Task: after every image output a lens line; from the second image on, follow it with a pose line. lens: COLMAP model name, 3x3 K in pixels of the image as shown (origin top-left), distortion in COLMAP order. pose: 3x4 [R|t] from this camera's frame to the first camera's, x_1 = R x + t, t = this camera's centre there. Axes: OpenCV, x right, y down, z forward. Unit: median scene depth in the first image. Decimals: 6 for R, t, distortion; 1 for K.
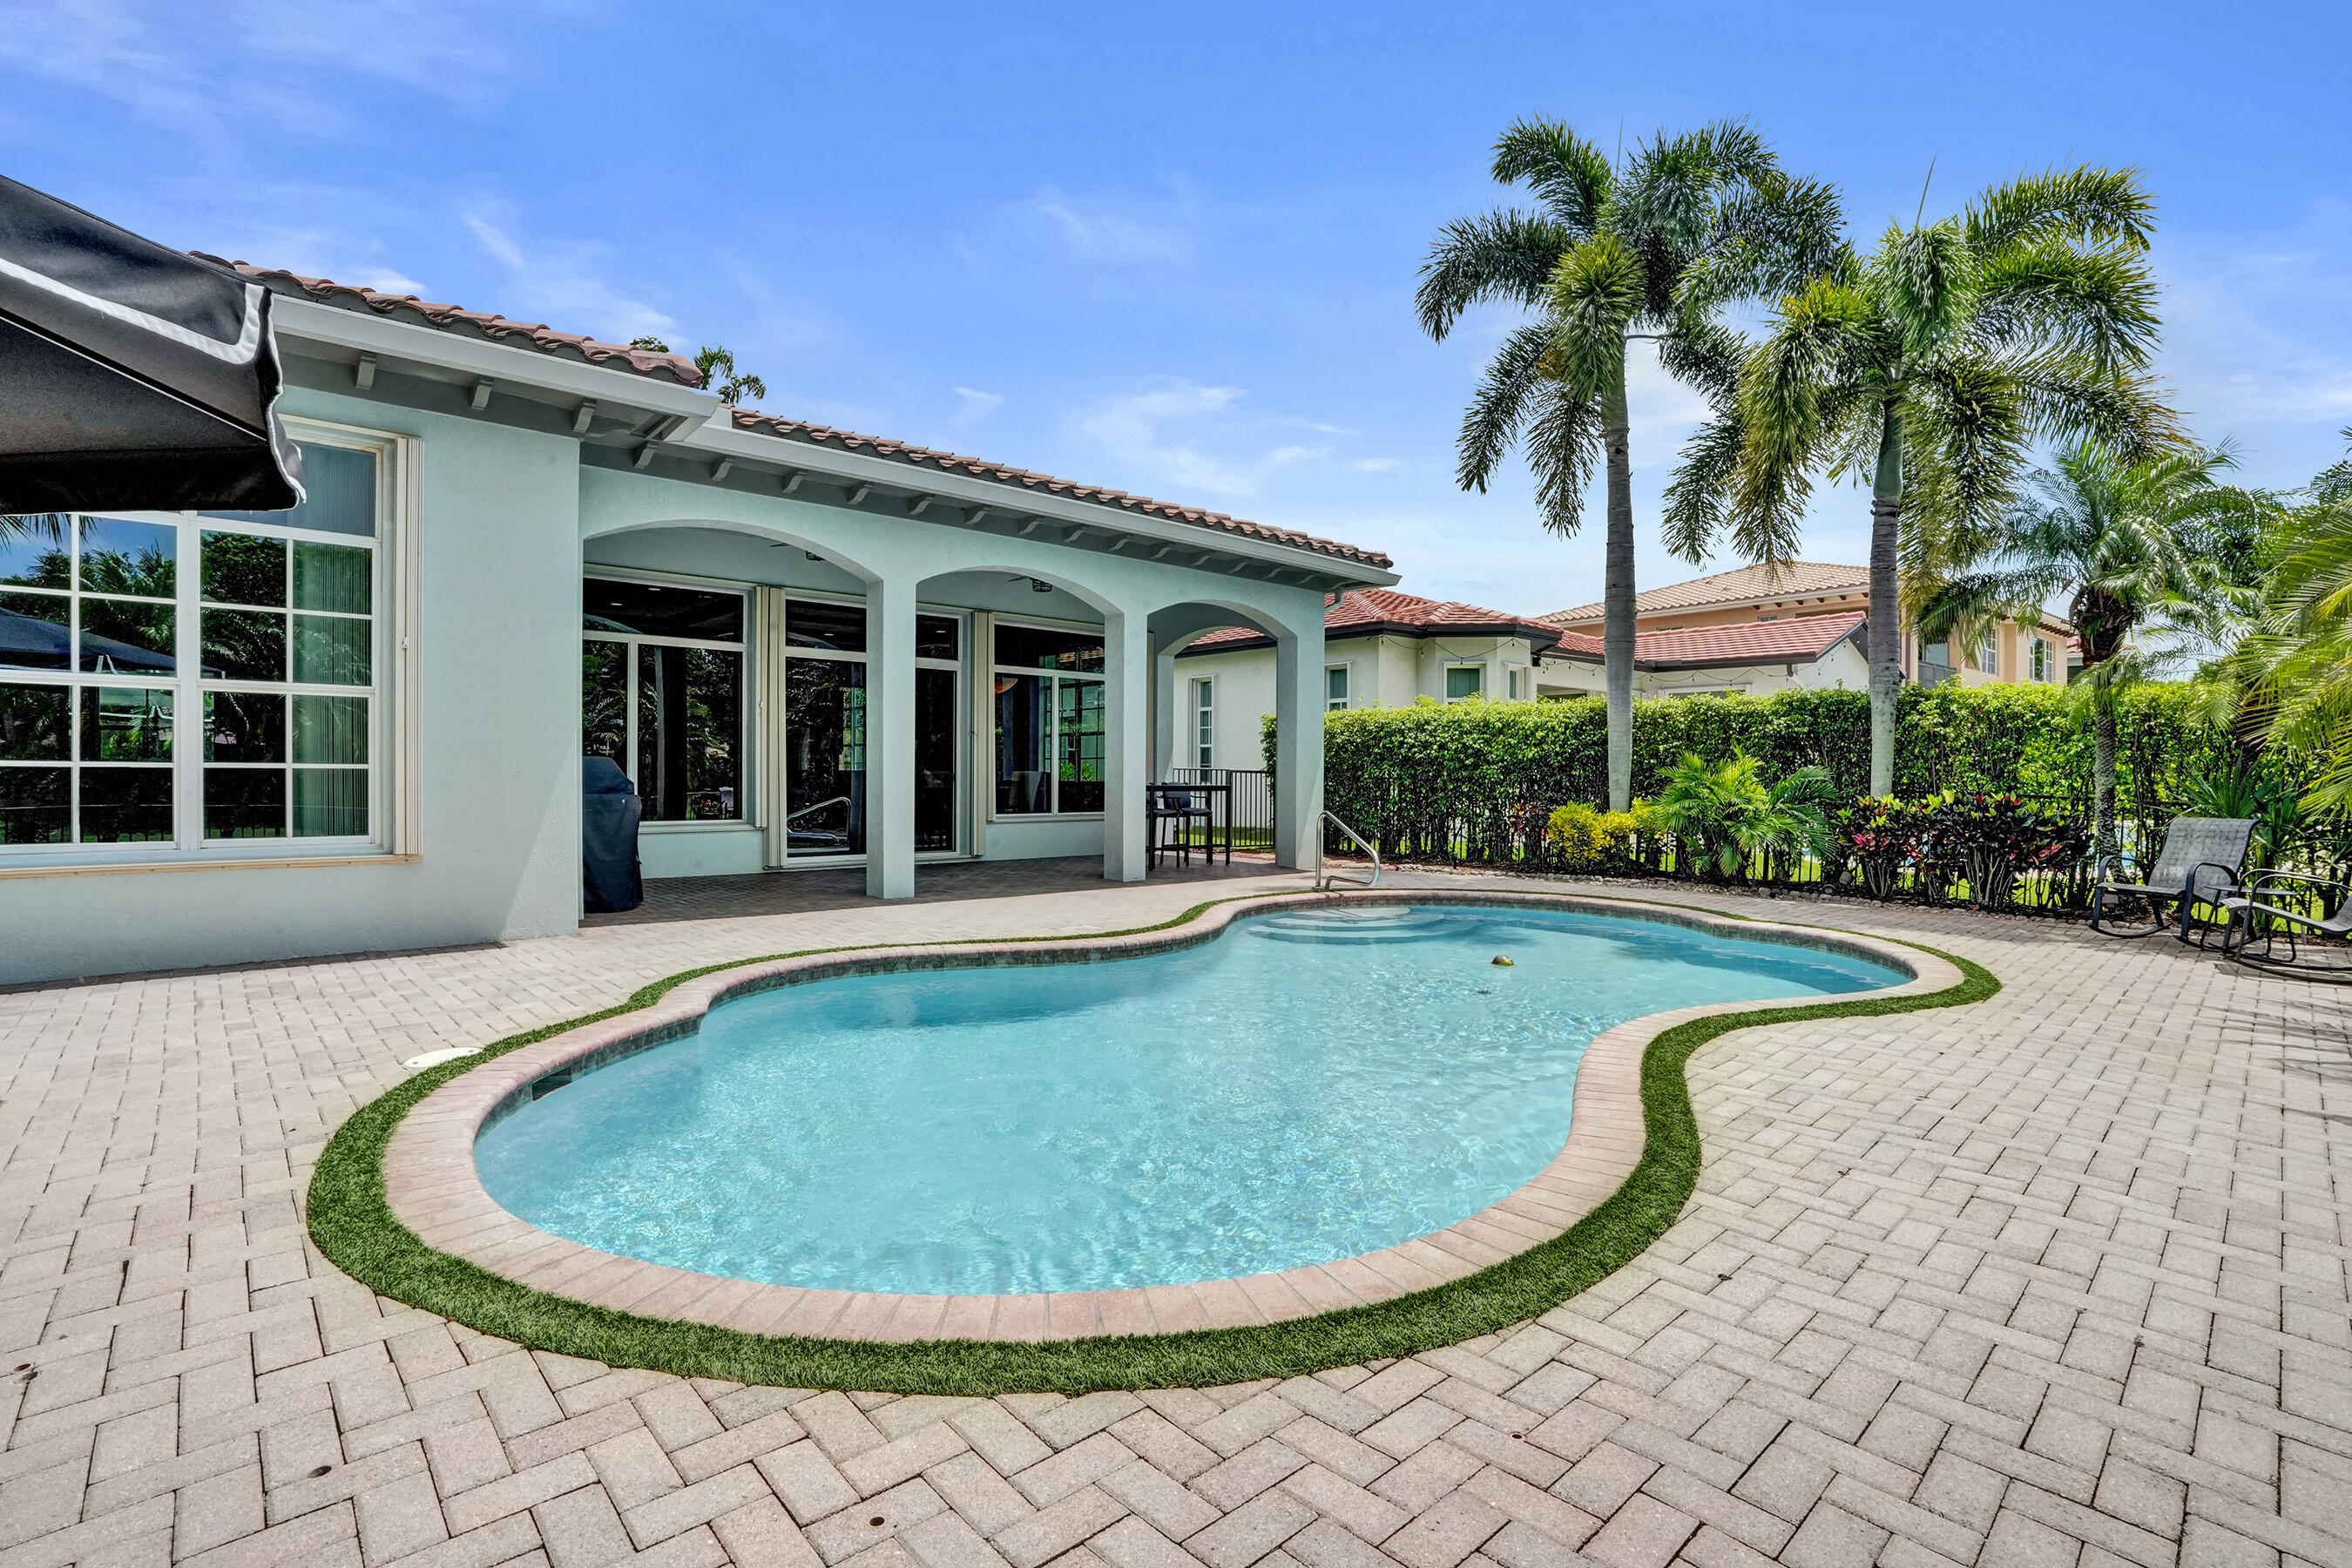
lens RADIAL K [[1105.0, 0, 1175.4], [0, 1105.0, 777.8], [0, 0, 1]] dist [-0.061340, 0.023777]
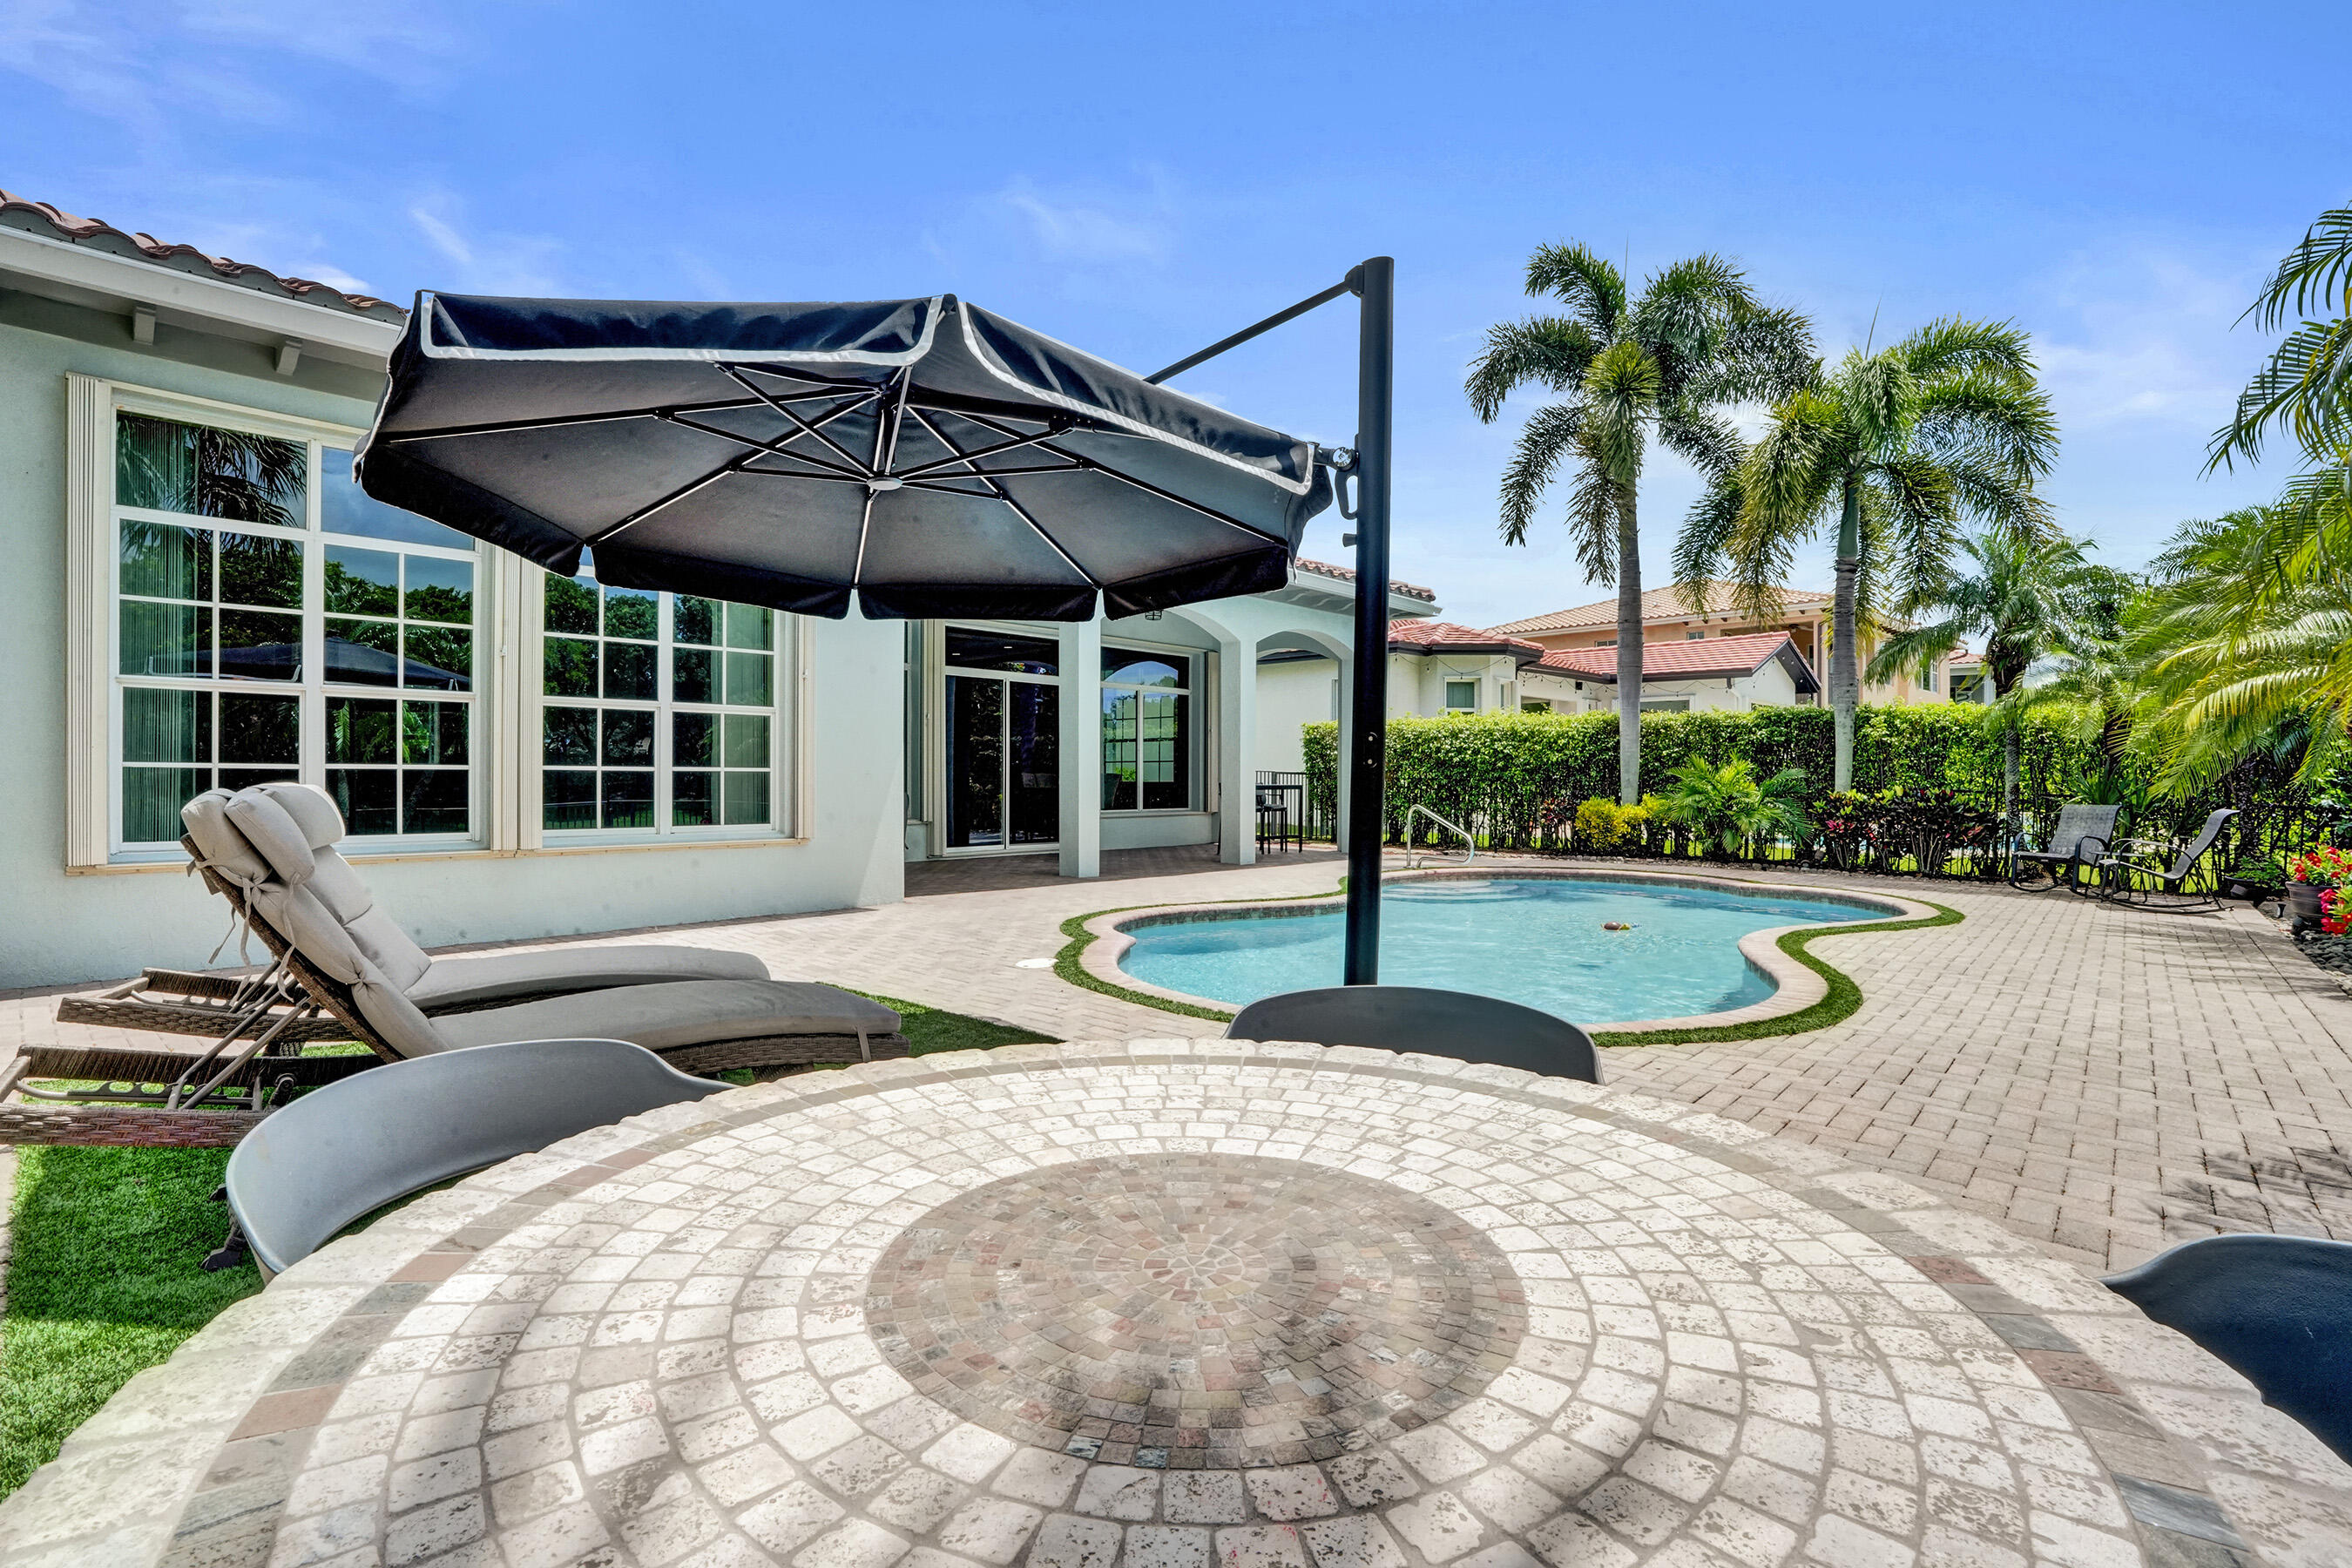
lens RADIAL K [[1105.0, 0, 1184.3], [0, 1105.0, 763.9], [0, 0, 1]] dist [-0.061340, 0.023777]
pose [[0.996505, -0.000427, 0.083532, -0.234096], [0.001574, 0.999905, -0.013663, 0.000990], [-0.083519, 0.013747, 0.996411, -0.214491]]
